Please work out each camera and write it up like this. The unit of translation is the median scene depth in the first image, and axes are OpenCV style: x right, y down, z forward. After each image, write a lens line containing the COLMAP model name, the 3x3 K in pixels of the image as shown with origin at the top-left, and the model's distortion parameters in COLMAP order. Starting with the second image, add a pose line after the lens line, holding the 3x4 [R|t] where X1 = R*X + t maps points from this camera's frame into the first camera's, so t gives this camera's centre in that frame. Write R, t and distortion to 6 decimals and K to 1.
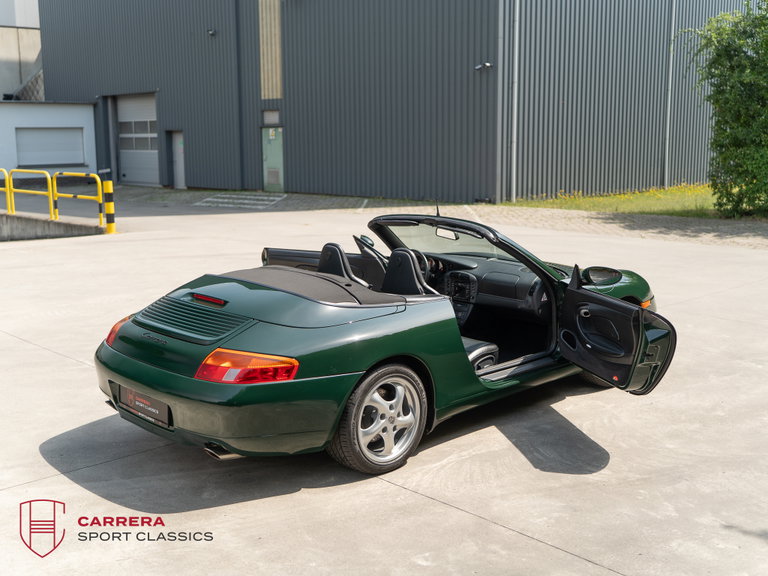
lens RADIAL K [[853.6, 0, 379.9], [0, 853.6, 287.5], [0, 0, 1]] dist [-0.004822, 0.000000]
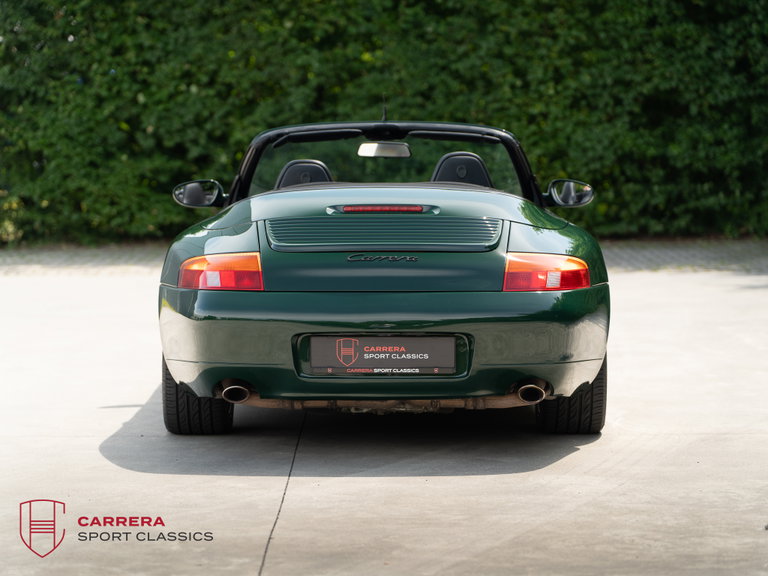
lens RADIAL K [[2313.1, 0, 329.9], [0, 2313.1, 299.1], [0, 0, 1]] dist [-0.115934, 0.000000]
pose [[0.721530, -0.054311, 0.690250, -0.348533], [0.128229, 0.990155, -0.056131, 0.042145], [-0.680406, 0.129010, 0.721390, -0.067473]]
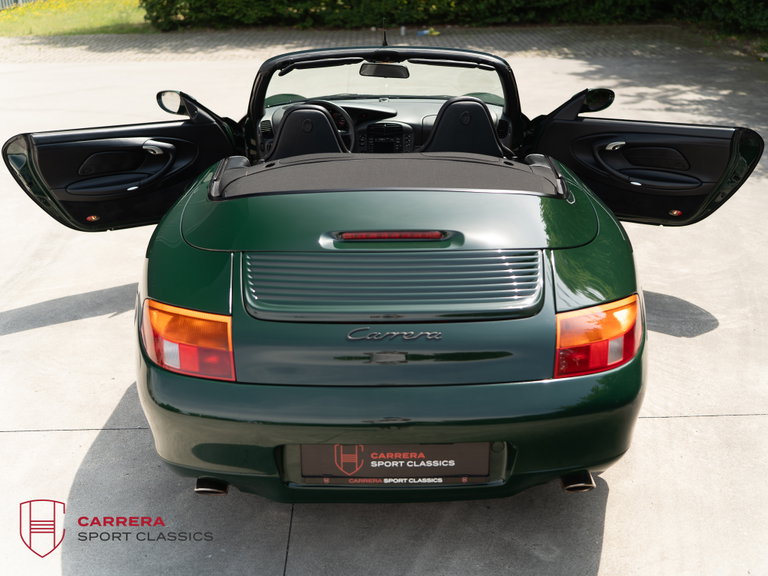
lens RADIAL K [[853.6, 0, 390.6], [0, 853.6, 283.5], [0, 0, 1]] dist [-0.004822, 0.000000]
pose [[0.690558, -0.277170, 0.668062, -0.132039], [0.135613, 0.956896, 0.256824, -0.022393], [-0.710450, -0.086754, 0.698380, 0.143273]]
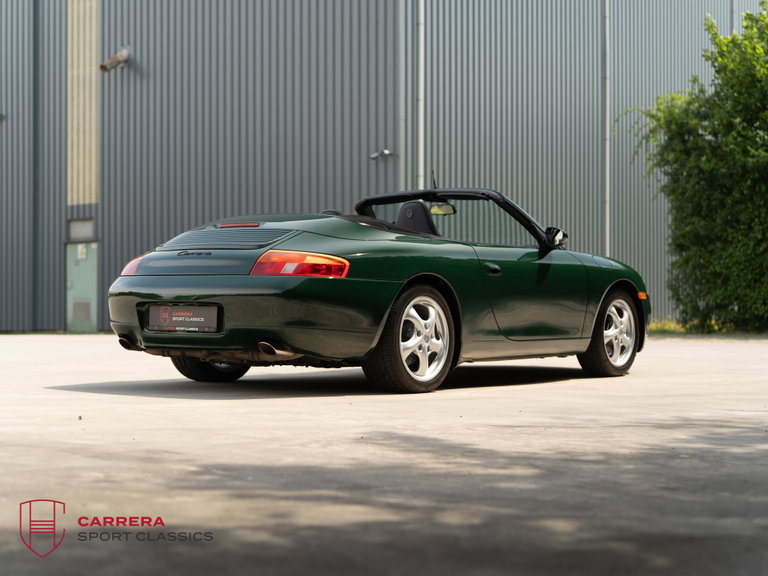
lens RADIAL K [[1251.7, 0, 386.6], [0, 1251.7, 290.6], [0, 0, 1]] dist [-0.039620, 0.000000]
pose [[0.987930, 0.005067, 0.154817, -0.059228], [0.023216, 0.983332, -0.180330, 0.082354], [-0.153150, 0.181748, 0.971346, -0.099923]]
